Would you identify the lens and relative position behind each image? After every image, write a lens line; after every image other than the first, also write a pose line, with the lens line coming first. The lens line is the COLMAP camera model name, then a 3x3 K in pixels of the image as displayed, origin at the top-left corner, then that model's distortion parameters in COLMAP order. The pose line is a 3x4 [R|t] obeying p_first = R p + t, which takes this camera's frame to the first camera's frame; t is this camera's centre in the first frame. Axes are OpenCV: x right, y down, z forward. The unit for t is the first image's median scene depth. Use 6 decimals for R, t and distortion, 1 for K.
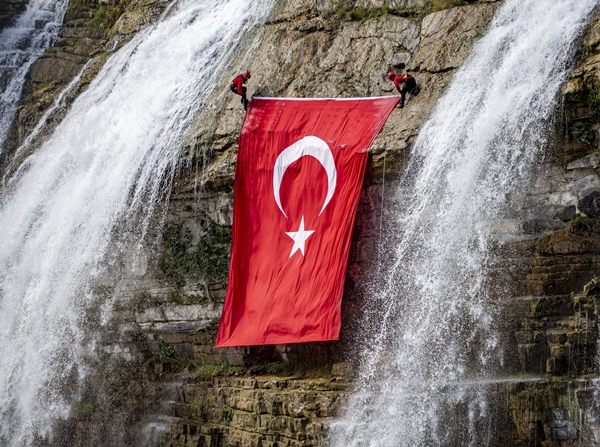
lens RADIAL K [[2245.5, 0, 300.0], [0, 2245.5, 223.5], [0, 0, 1]] dist [0.004996, 1.331489]
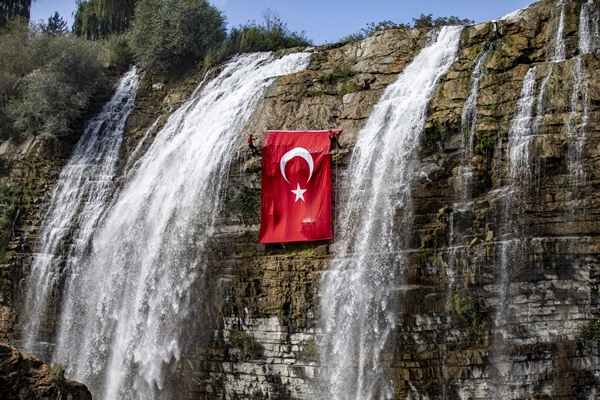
lens RADIAL K [[1186.3, 0, 300.5], [0, 1186.3, 238.4], [0, 0, 1]] dist [-0.328693, 0.070898]
pose [[0.979397, -0.008384, 0.201771, -0.226033], [0.005113, 0.999847, 0.016726, 0.031093], [-0.201880, -0.015350, 0.979290, -0.152177]]
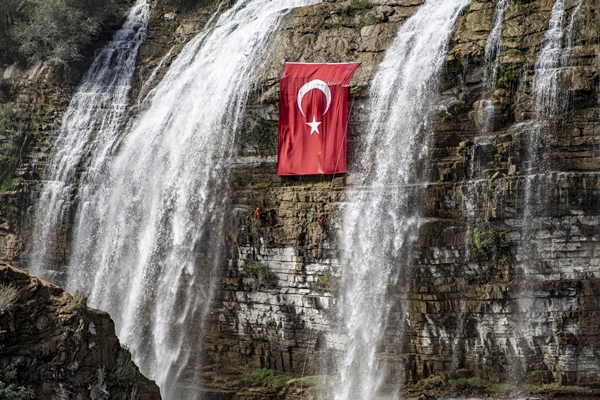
lens RADIAL K [[1121.9, 0, 292.8], [0, 1121.9, 205.1], [0, 0, 1]] dist [0.219076, 0.123224]
pose [[0.977256, 0.004604, 0.212011, -0.250455], [-0.013619, 0.999063, 0.041080, 0.039703], [-0.211623, -0.043033, 0.976403, -0.098706]]
